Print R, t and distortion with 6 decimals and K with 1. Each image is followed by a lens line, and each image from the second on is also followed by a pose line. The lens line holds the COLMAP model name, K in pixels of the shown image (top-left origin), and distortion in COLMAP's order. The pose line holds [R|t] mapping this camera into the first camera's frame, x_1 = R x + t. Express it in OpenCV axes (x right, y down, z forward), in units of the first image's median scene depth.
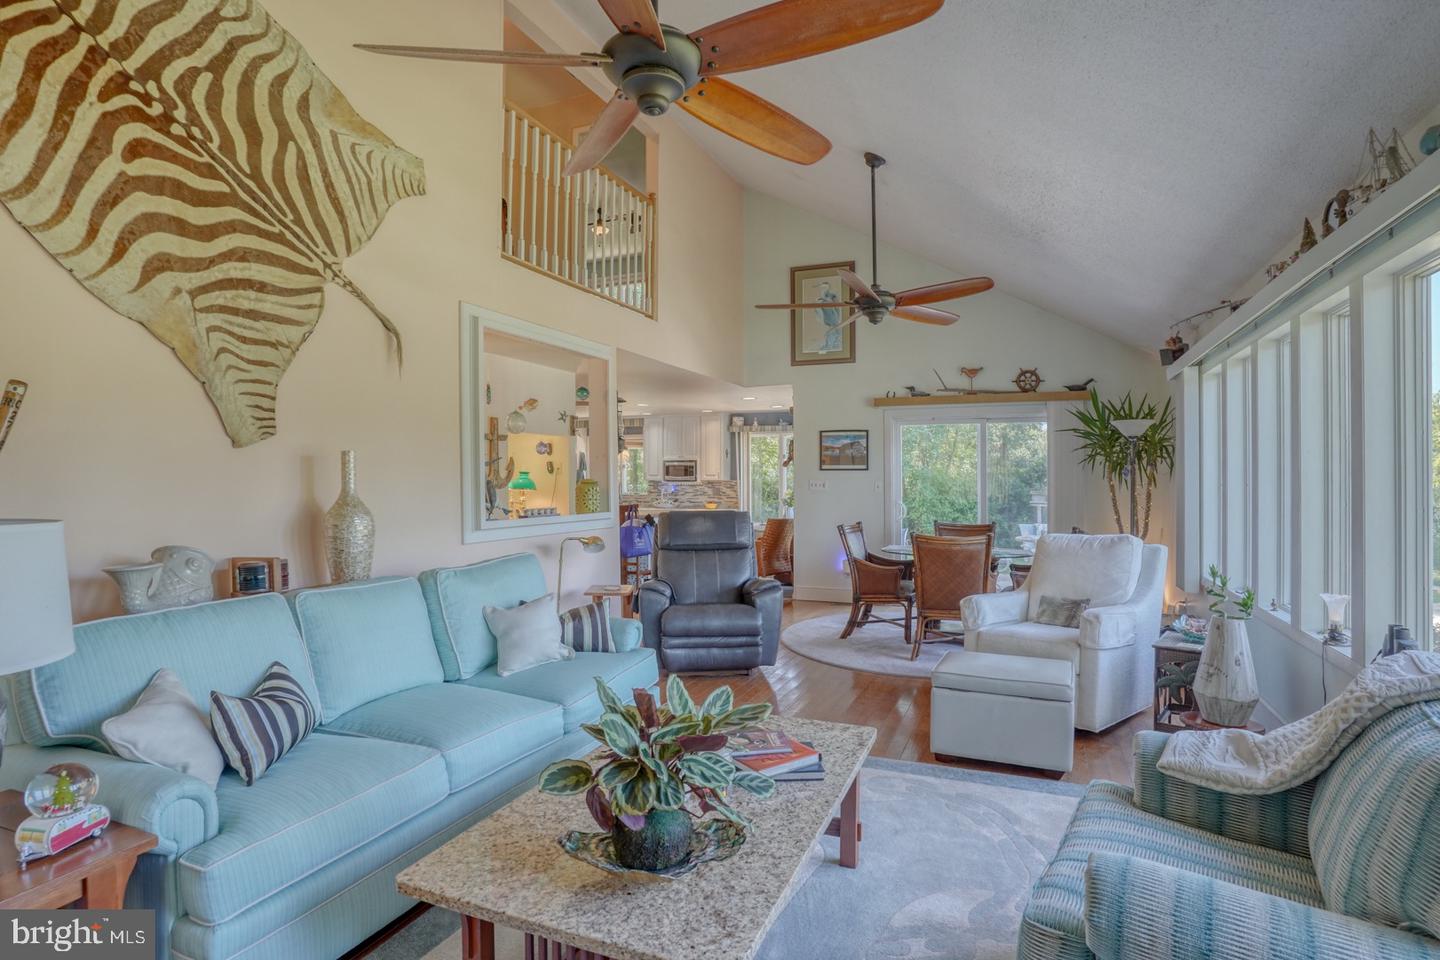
lens RADIAL K [[706.5, 0, 720.0], [0, 706.5, 480.0], [0, 0, 1]] dist [-0.049714, 0.000374]
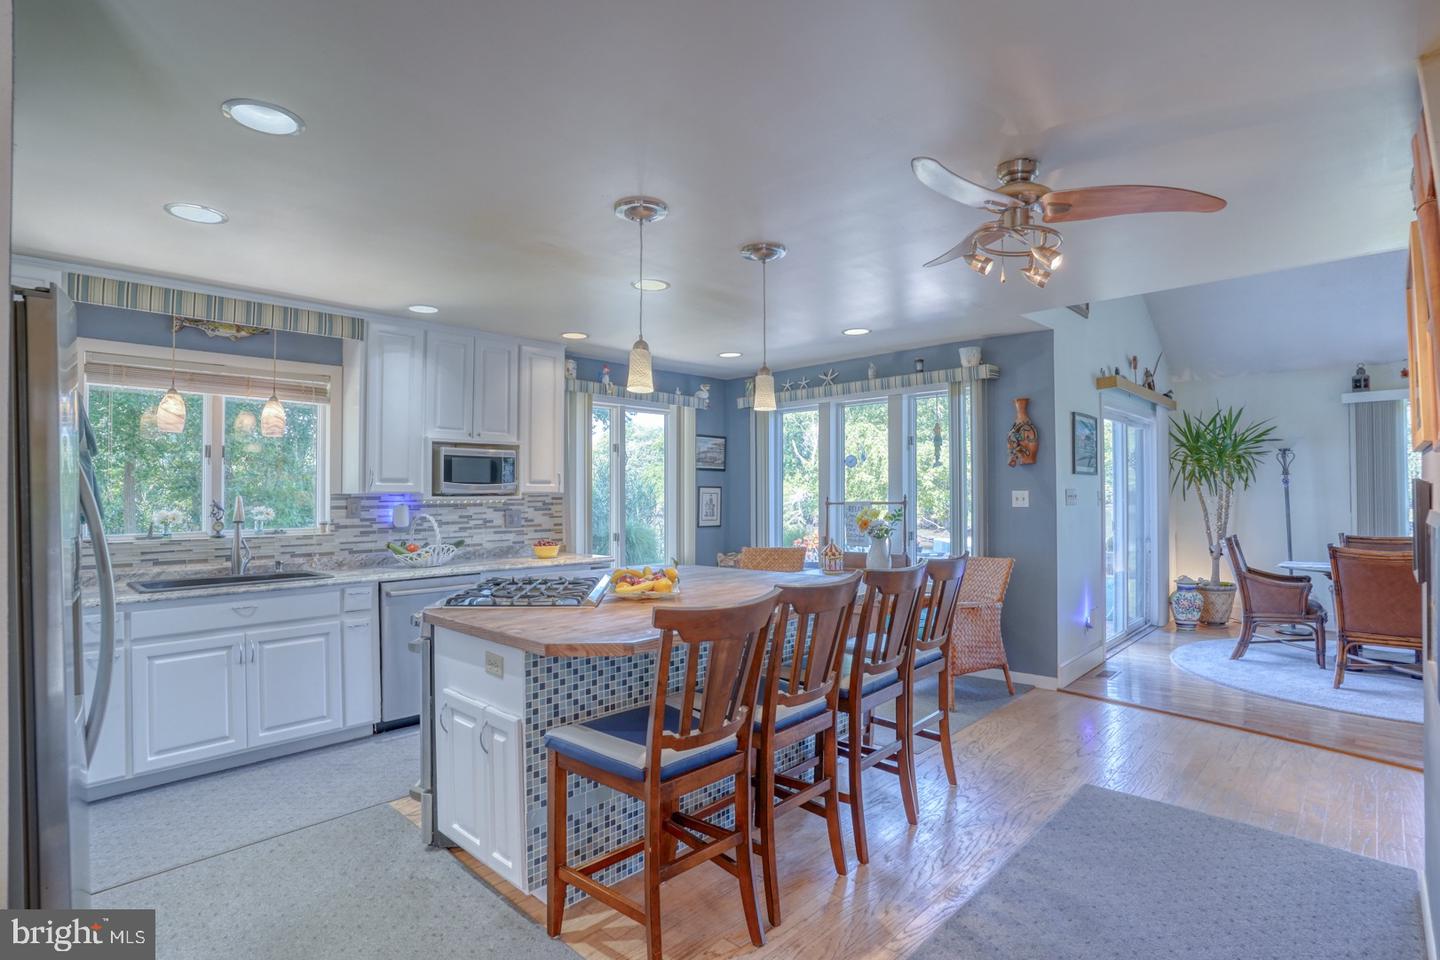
lens RADIAL K [[706.5, 0, 720.0], [0, 706.5, 480.0], [0, 0, 1]] dist [-0.049714, 0.000374]
pose [[0.355113, 0.012898, 0.934734, -0.380440], [0.004387, 0.999871, -0.015464, -0.000437], [-0.934813, 0.009592, 0.355011, 0.726432]]
